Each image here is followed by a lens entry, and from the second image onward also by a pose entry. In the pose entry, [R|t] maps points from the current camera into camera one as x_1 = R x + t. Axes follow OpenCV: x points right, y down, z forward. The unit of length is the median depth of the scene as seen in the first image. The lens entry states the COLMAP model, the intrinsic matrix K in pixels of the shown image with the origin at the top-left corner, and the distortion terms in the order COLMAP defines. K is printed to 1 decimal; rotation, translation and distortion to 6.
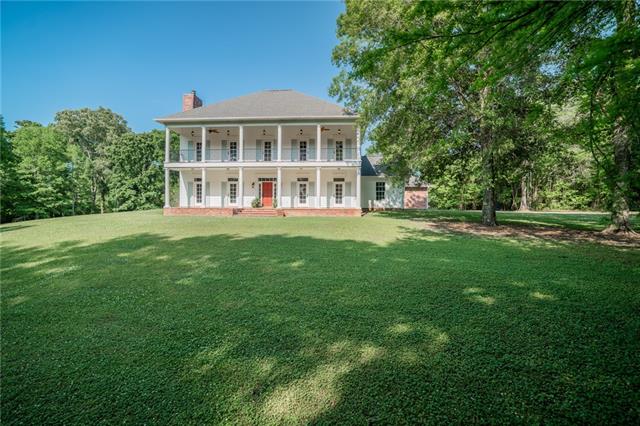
lens RADIAL K [[323.0, 0, 320.0], [0, 323.0, 212.4], [0, 0, 1]] dist [-0.001026, -0.000133]
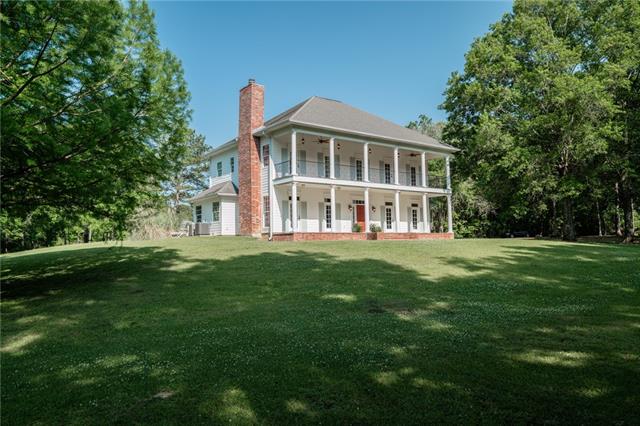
lens RADIAL K [[475.5, 0, 319.8], [0, 475.5, 213.3], [0, 0, 1]] dist [-0.000357, 0.000008]
pose [[0.751235, 0.024529, 0.659579, -1.201682], [0.007797, 0.998910, -0.046030, -0.011169], [-0.659989, 0.039722, 0.750225, 0.093886]]
